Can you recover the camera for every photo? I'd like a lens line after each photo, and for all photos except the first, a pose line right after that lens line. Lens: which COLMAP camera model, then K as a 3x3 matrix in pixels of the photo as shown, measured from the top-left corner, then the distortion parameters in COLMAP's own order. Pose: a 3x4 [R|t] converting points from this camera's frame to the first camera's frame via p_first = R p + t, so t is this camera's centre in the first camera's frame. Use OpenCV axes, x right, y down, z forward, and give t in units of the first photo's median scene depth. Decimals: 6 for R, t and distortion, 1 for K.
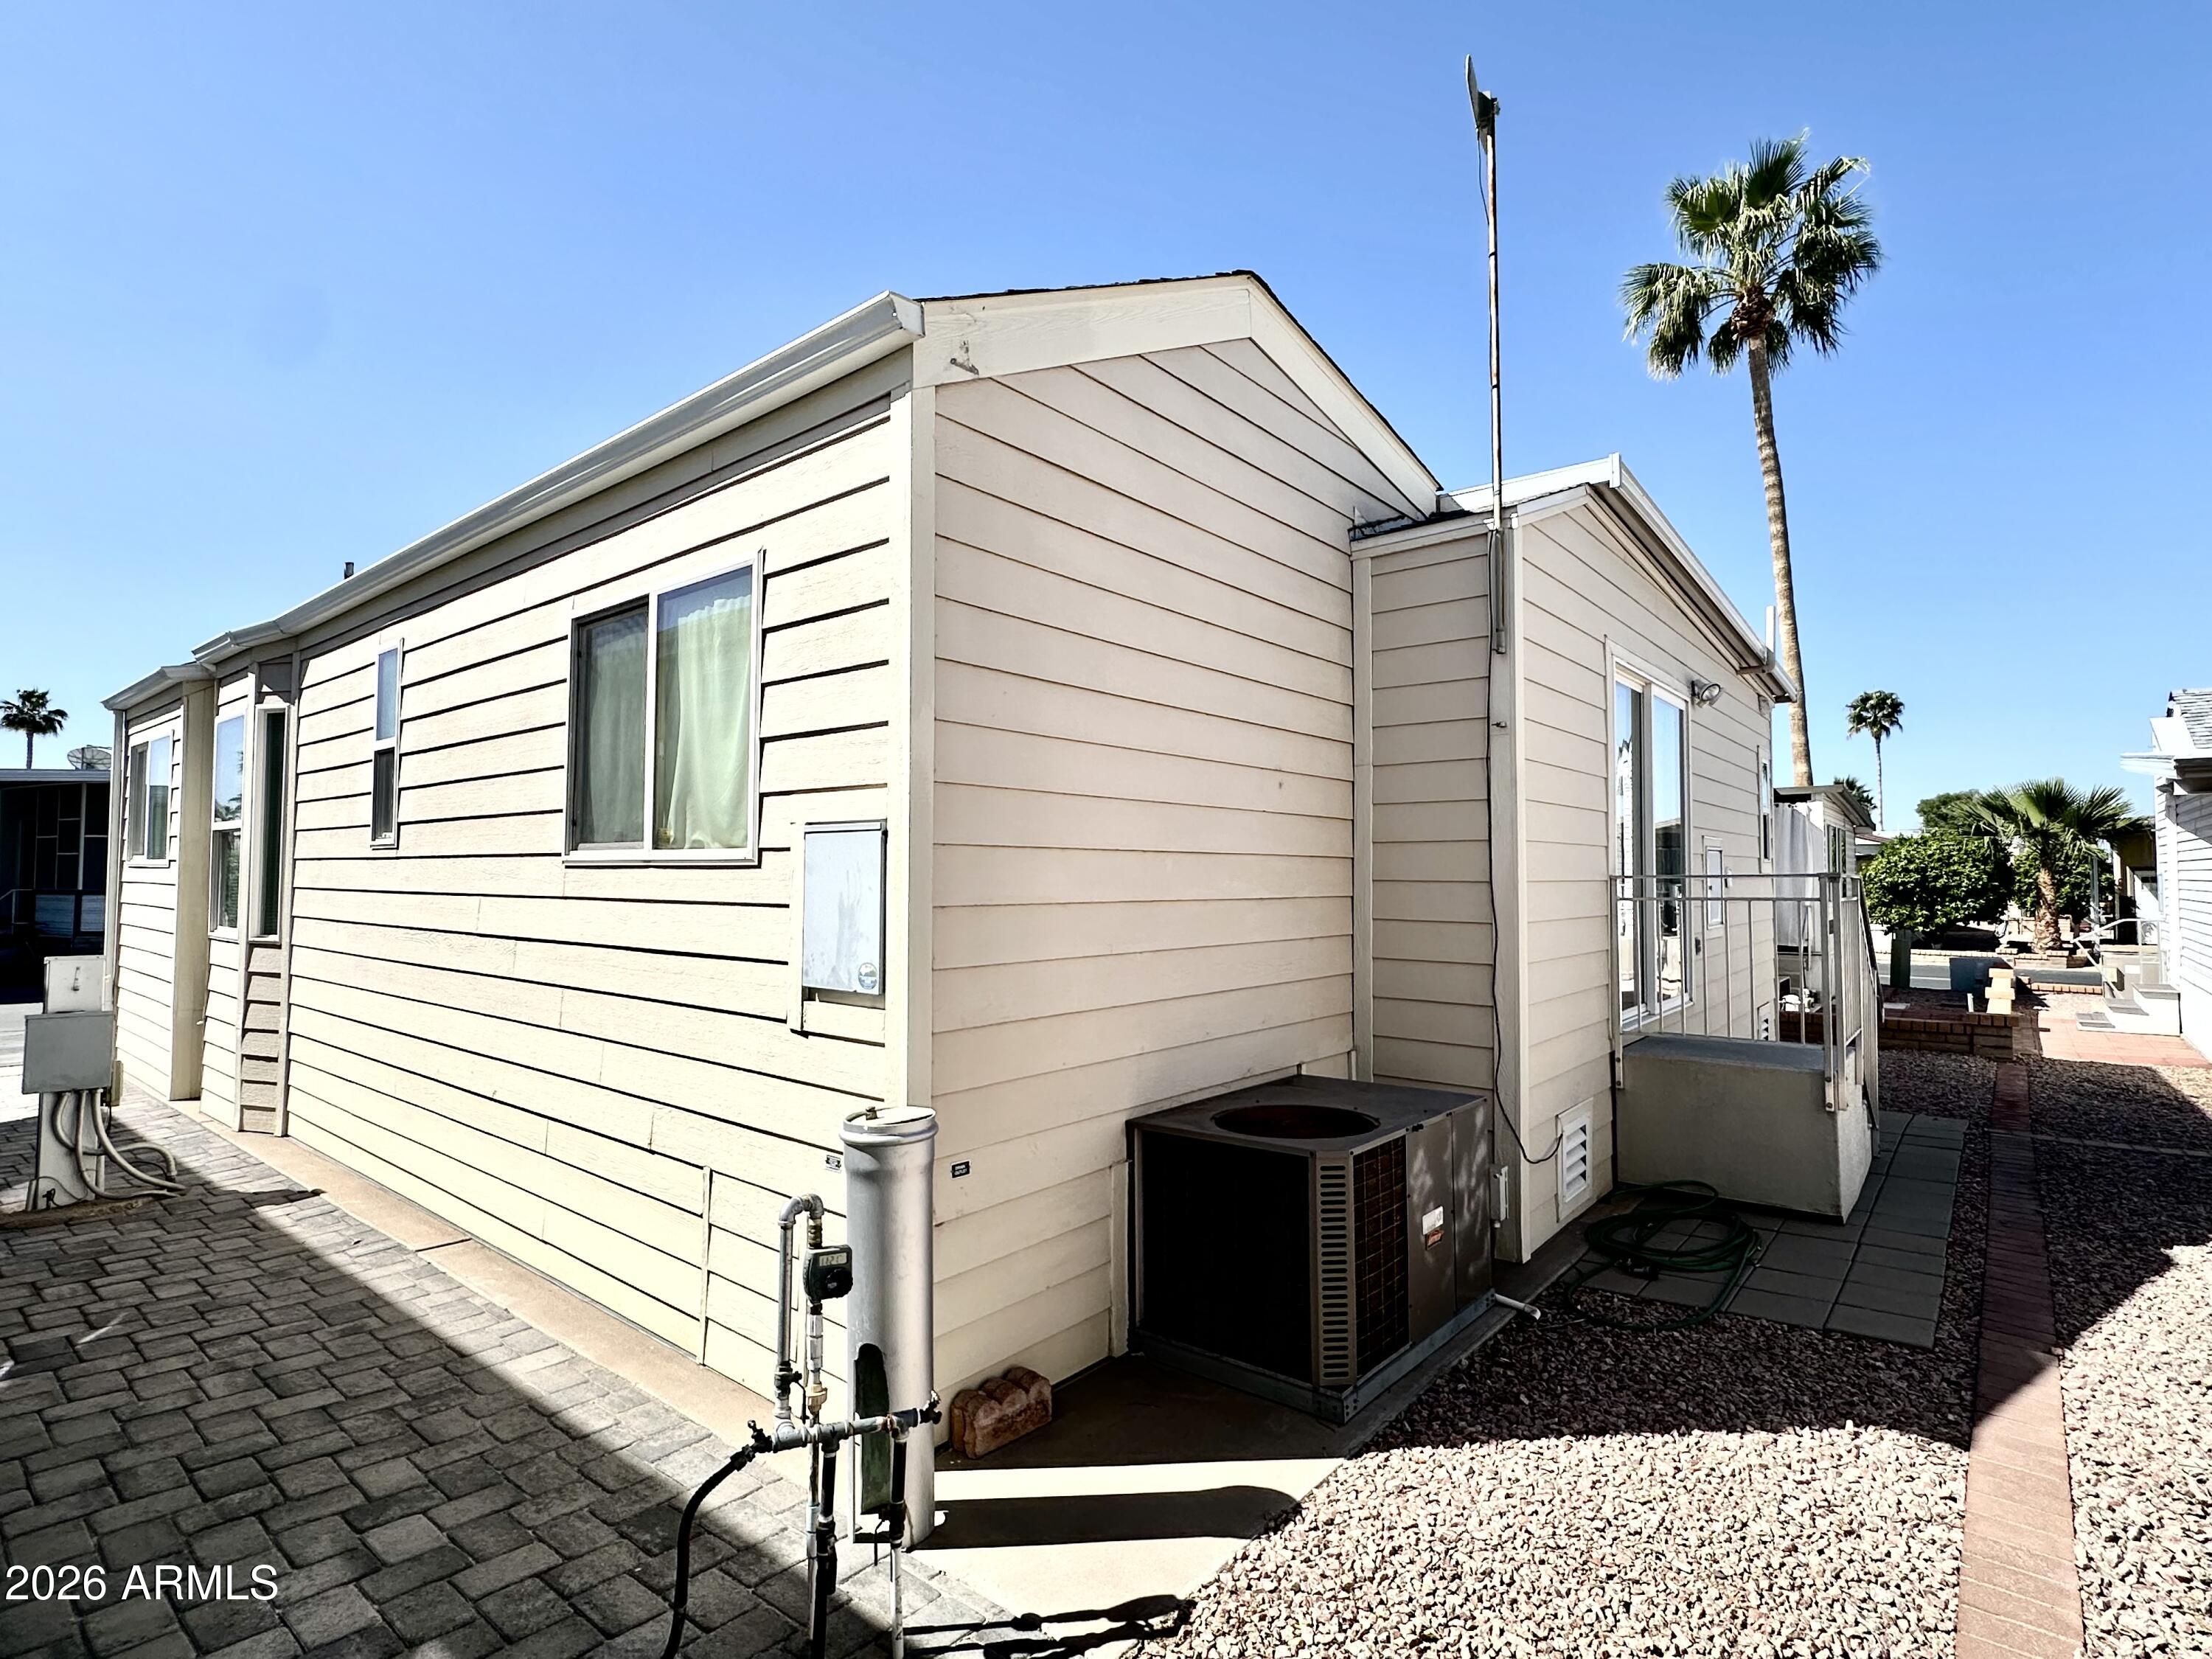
lens RADIAL K [[1092.1, 0, 1103.4], [0, 1092.1, 832.5], [0, 0, 1]] dist [-0.003192, -0.000769]
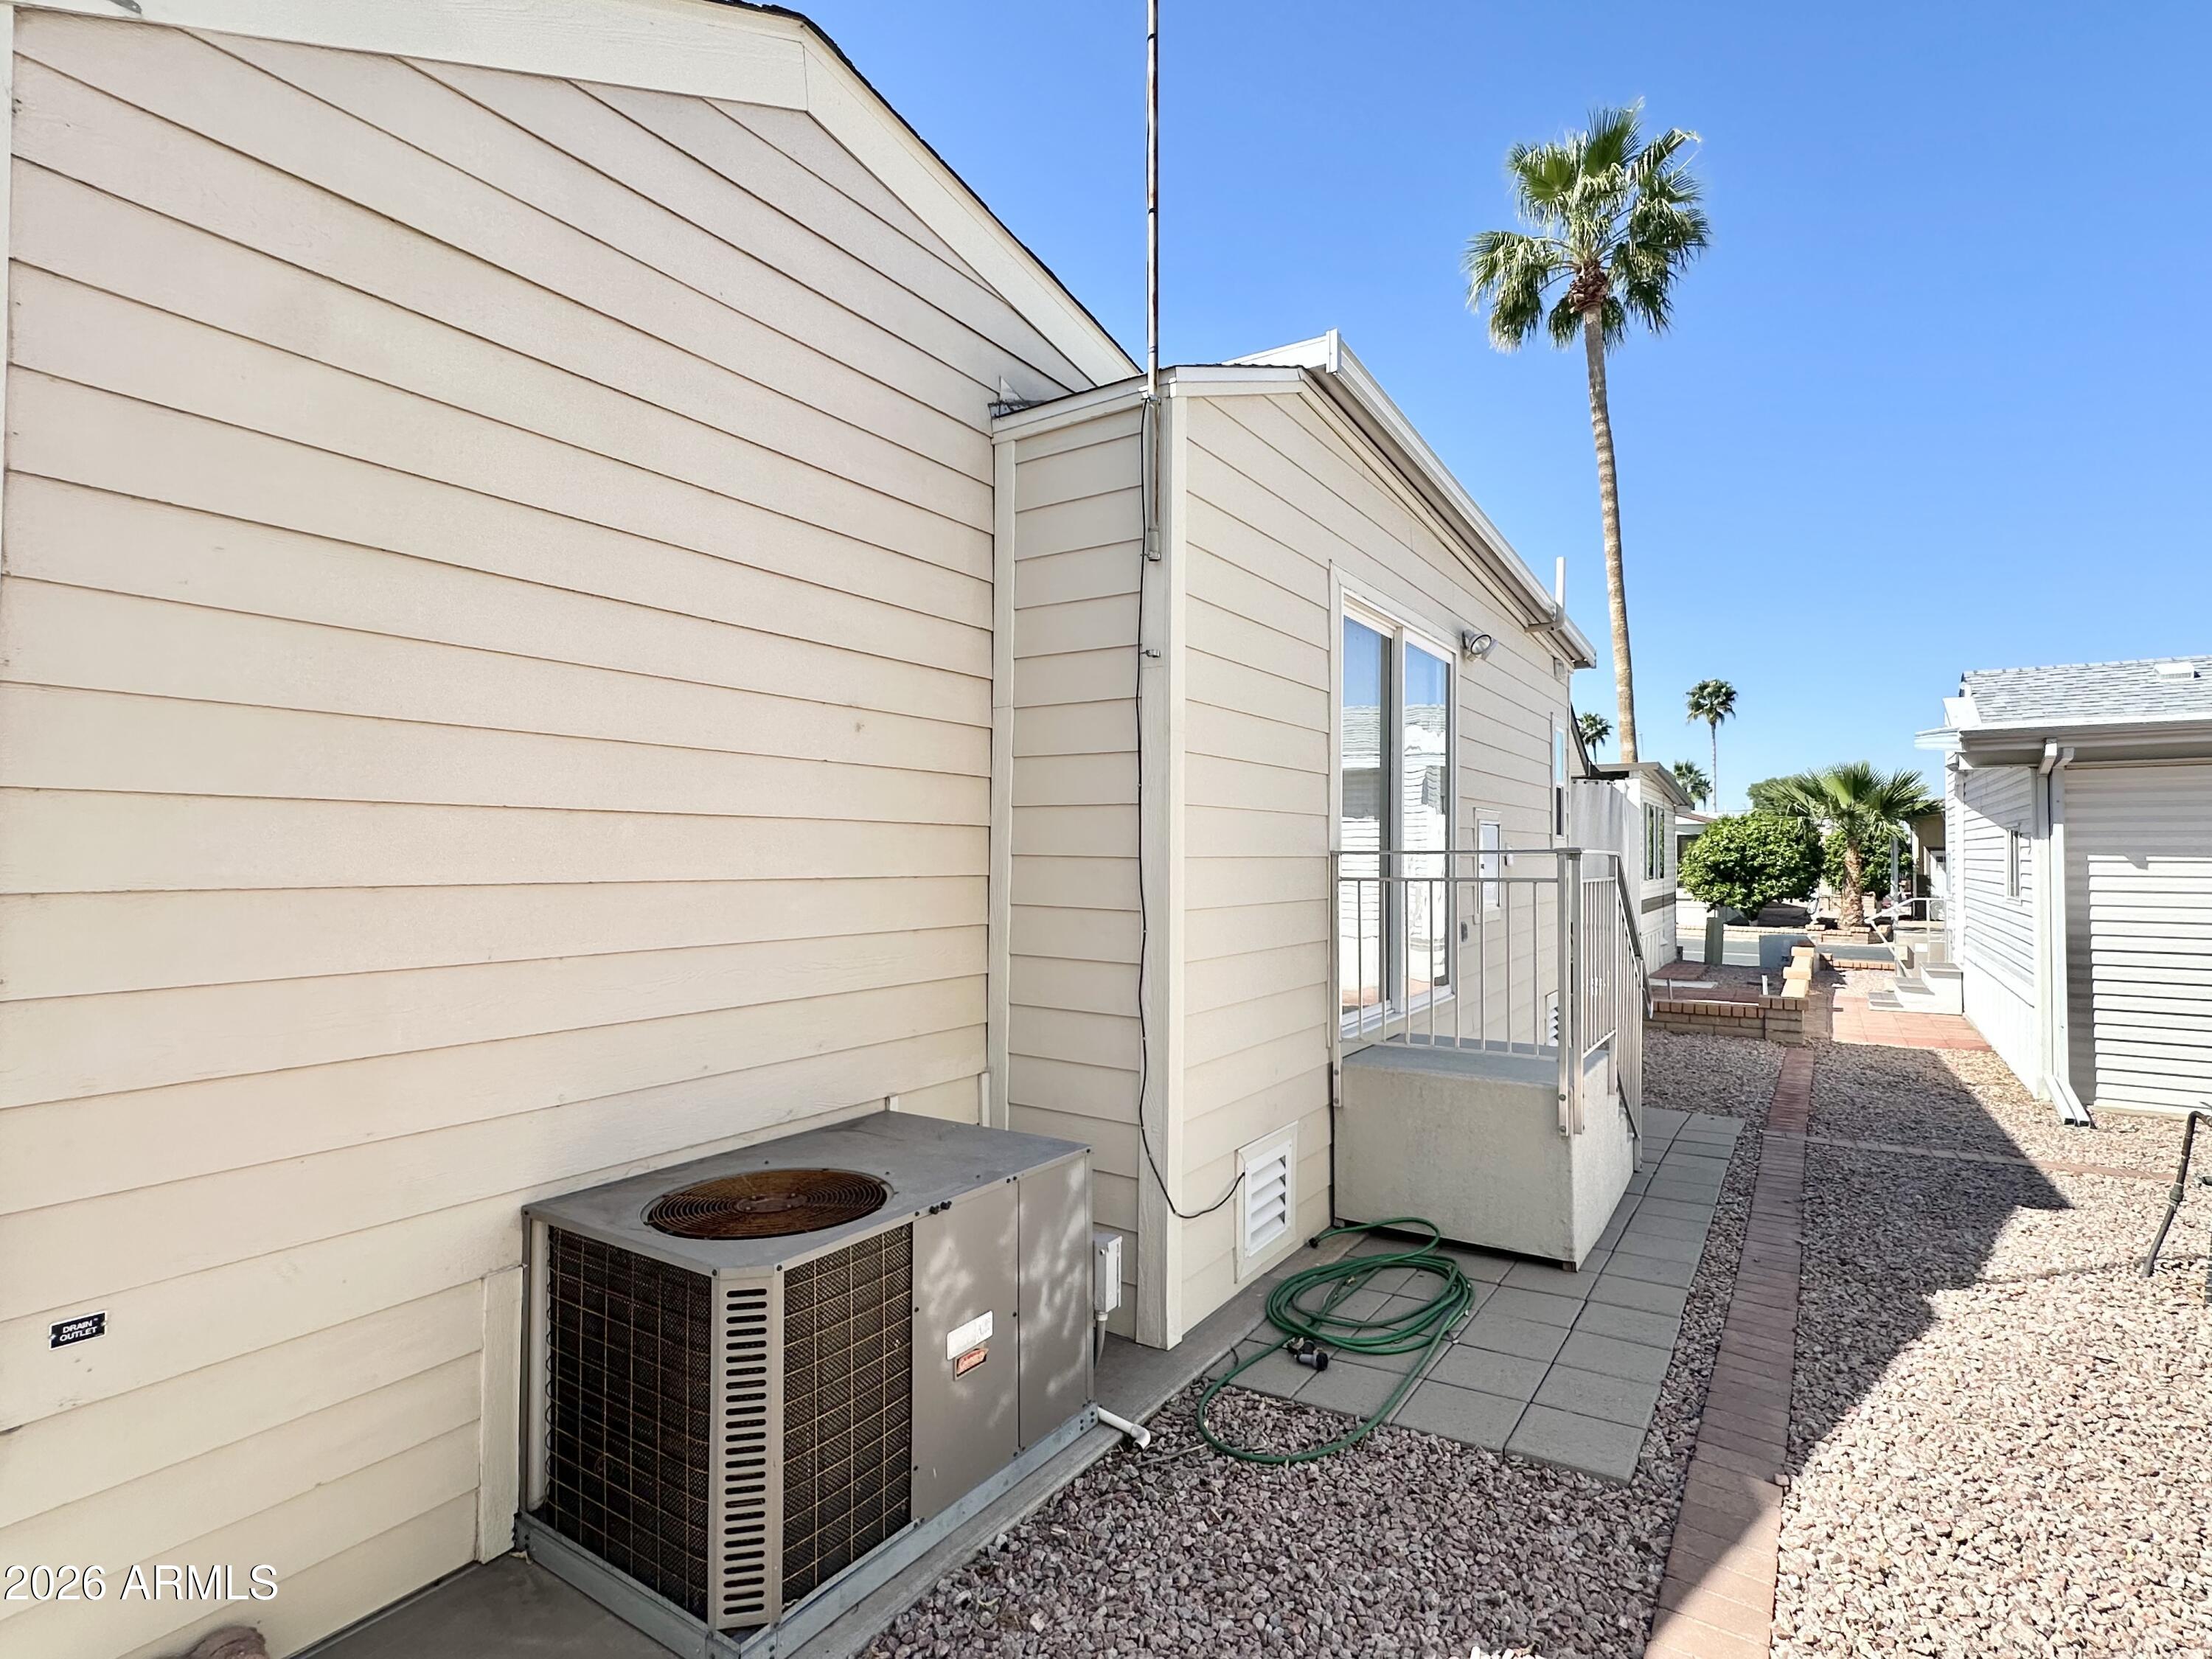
lens RADIAL K [[1092.1, 0, 1109.6], [0, 1092.1, 831.6], [0, 0, 1]] dist [-0.003192, -0.000769]
pose [[0.993928, 0.005256, 0.109904, 0.226701], [-0.007450, 0.999781, 0.019567, 0.010970], [-0.109777, -0.020267, 0.993750, 0.214134]]
